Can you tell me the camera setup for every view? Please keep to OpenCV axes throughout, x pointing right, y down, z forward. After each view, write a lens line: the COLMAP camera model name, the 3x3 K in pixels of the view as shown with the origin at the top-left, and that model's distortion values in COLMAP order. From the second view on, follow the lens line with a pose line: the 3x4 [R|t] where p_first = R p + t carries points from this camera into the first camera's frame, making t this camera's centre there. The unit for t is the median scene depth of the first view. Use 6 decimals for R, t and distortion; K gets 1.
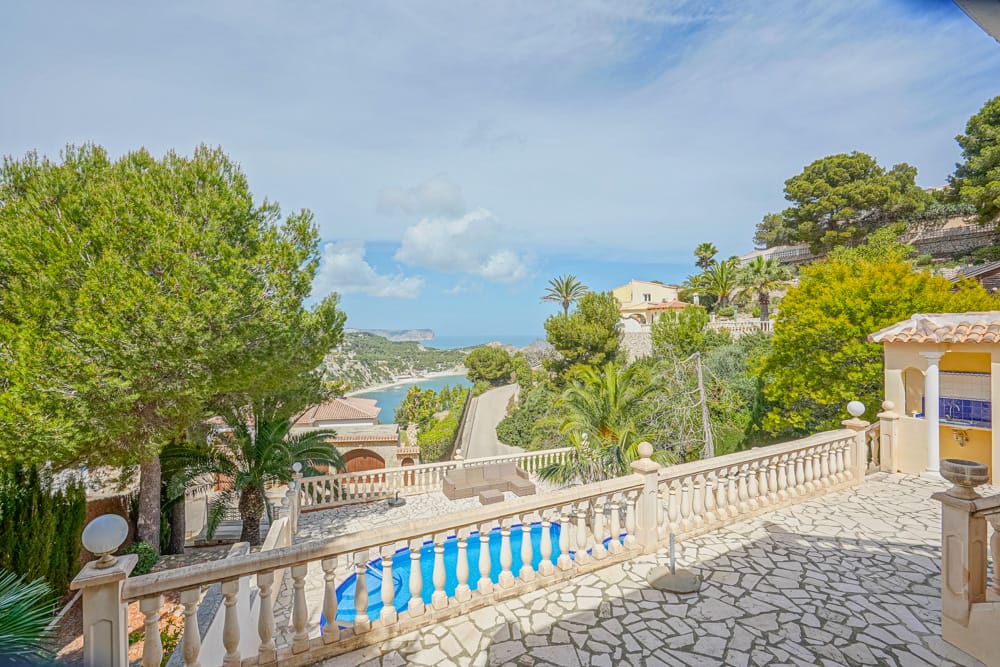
lens RADIAL K [[459.7, 0, 500.0], [0, 459.7, 333.5], [0, 0, 1]] dist [-0.003100, -0.000567]
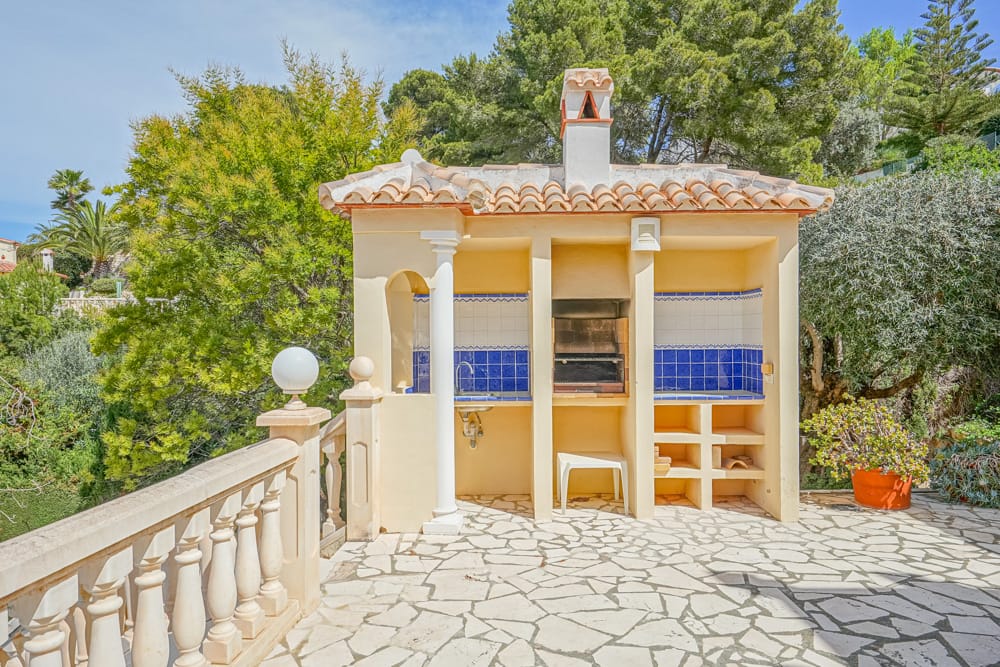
lens RADIAL K [[656.5, 0, 499.6], [0, 656.5, 347.2], [0, 0, 1]] dist [0.002434, 0.001007]
pose [[0.562272, -0.012821, 0.826853, 0.090083], [0.003561, 0.999908, 0.013084, 0.026400], [-0.826945, -0.004412, 0.562266, 0.117630]]
